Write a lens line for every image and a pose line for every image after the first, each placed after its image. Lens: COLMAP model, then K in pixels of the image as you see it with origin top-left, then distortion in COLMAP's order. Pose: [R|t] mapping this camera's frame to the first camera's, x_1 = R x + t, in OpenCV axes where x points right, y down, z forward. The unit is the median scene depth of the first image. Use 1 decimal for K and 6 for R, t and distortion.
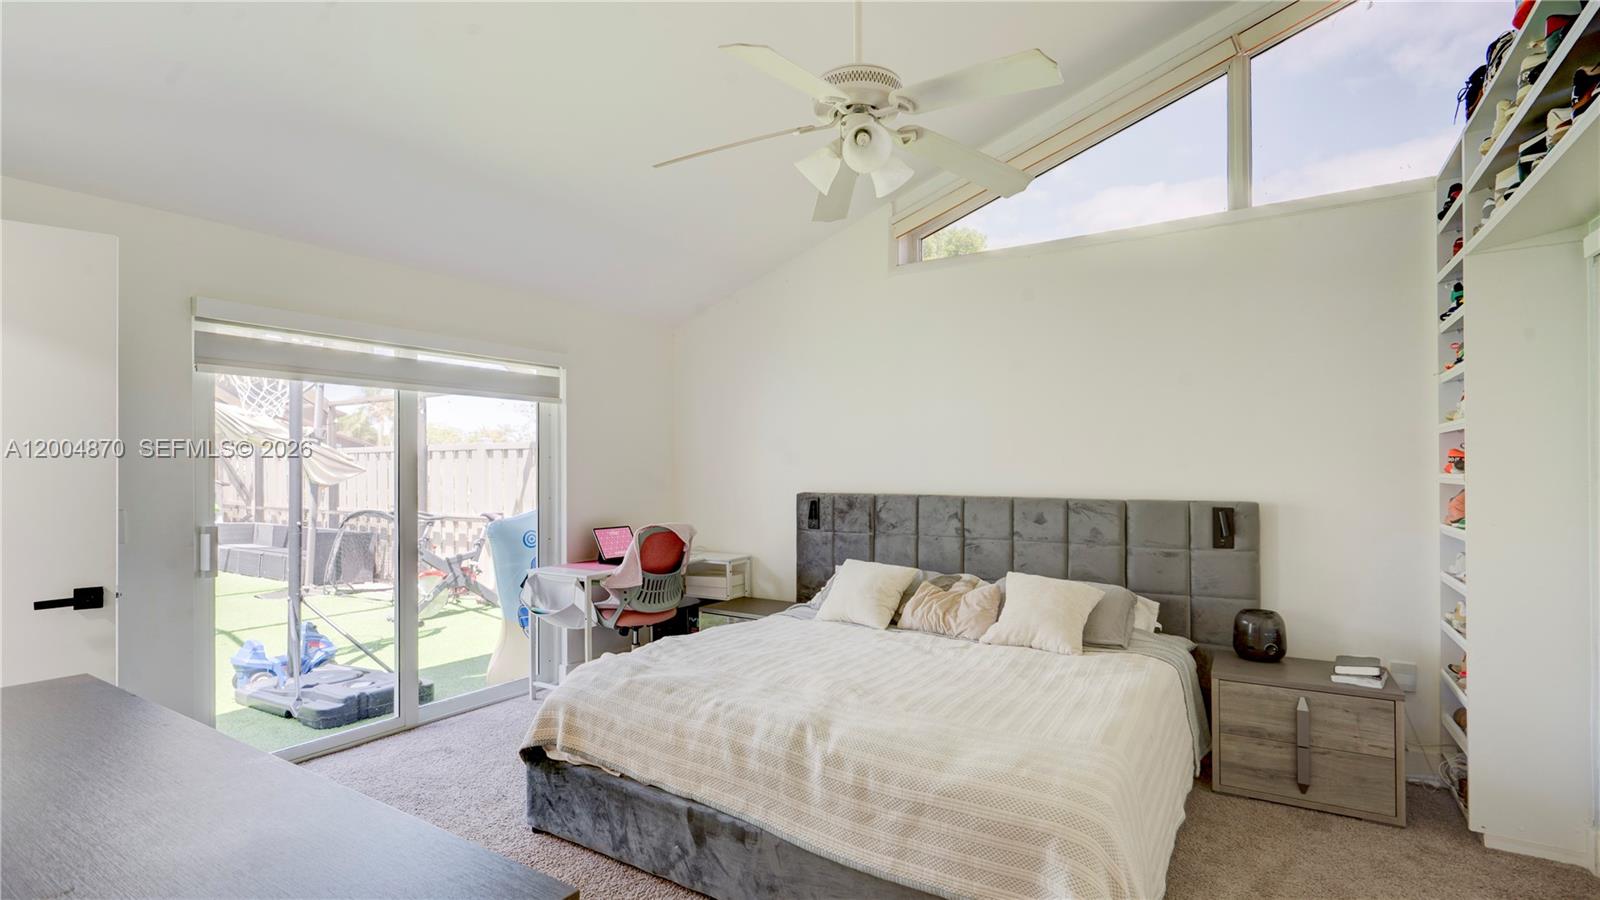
lens RADIAL K [[760.6, 0, 800.0], [0, 760.6, 450.0], [0, 0, 1]] dist [-0.001774, -0.000188]
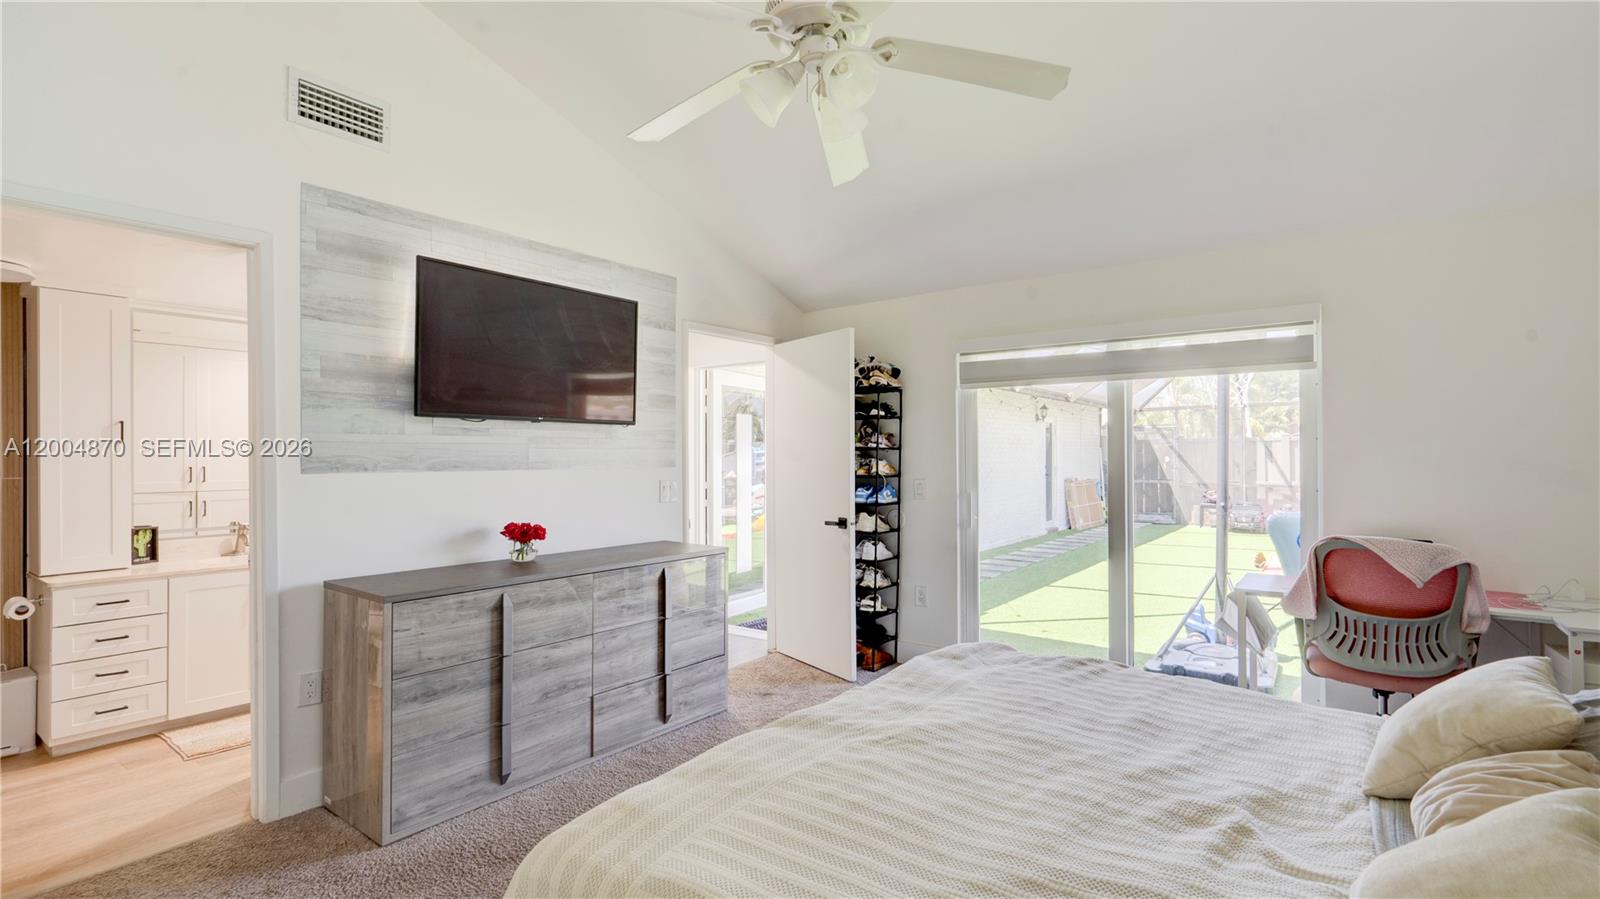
lens RADIAL K [[731.6, 0, 800.0], [0, 731.6, 449.5], [0, 0, 1]] dist [-0.001441, -0.000087]
pose [[-0.080959, -0.010046, -0.996667, 0.676565], [0.025450, 0.999602, -0.012143, 0.023701], [0.996392, -0.026348, -0.080671, 0.798411]]
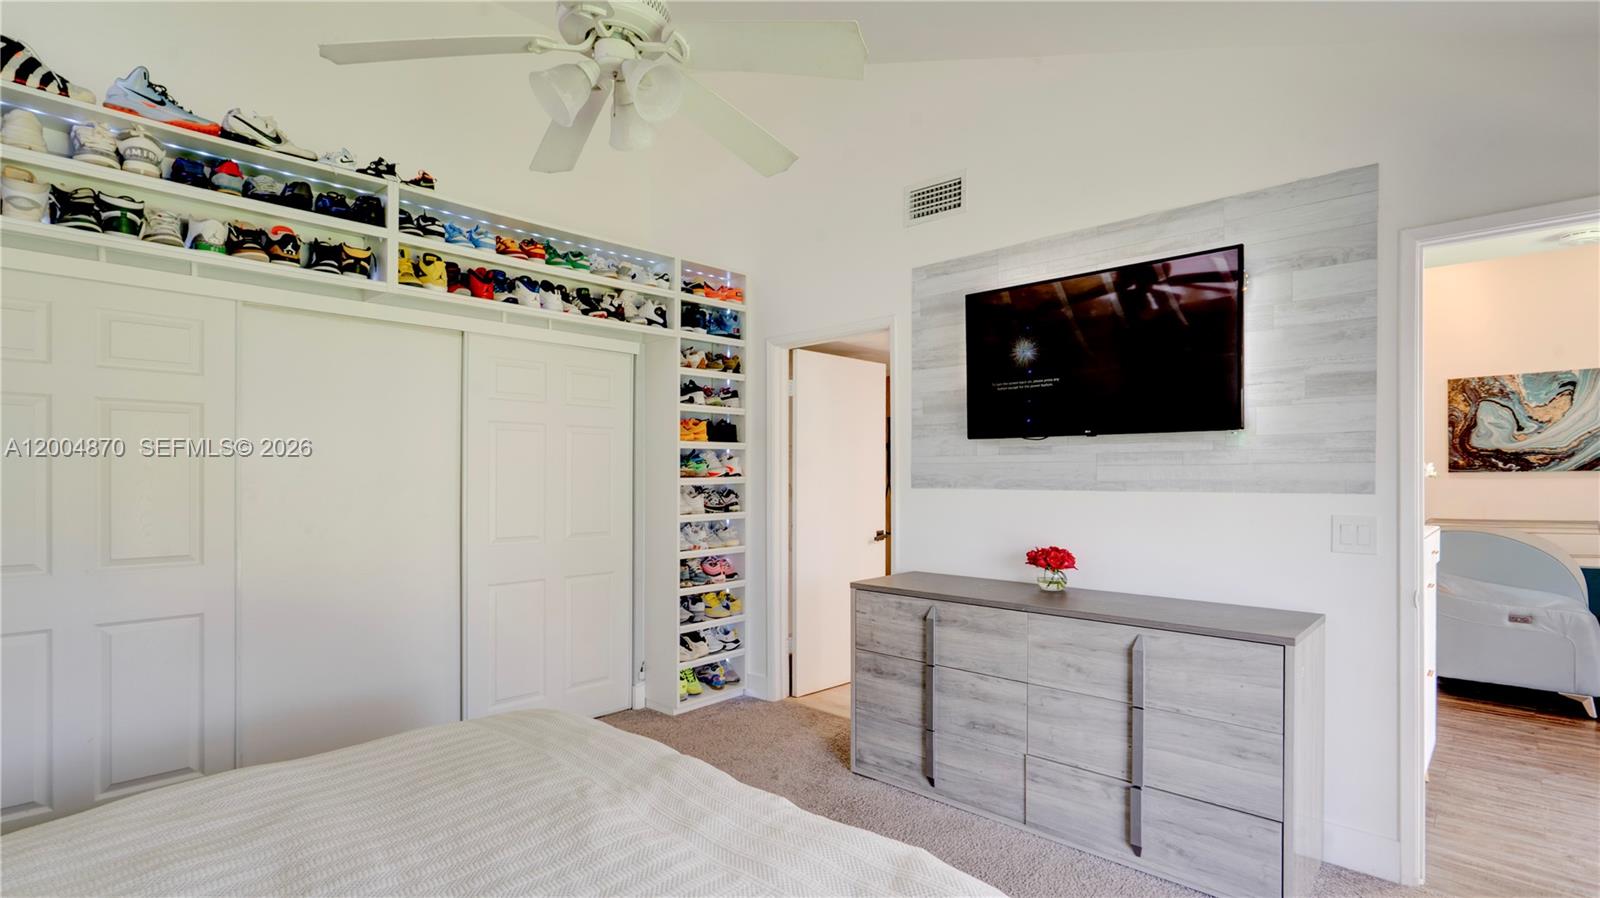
lens RADIAL K [[746.7, 0, 823.8], [0, 746.7, 481.7], [0, 0, 1]] dist [-0.011429, 0.000142]
pose [[-0.987546, -0.004488, 0.157265, -0.201928], [-0.007288, 0.999825, -0.017230, 0.038076], [-0.157161, -0.018162, -0.987406, 1.331504]]
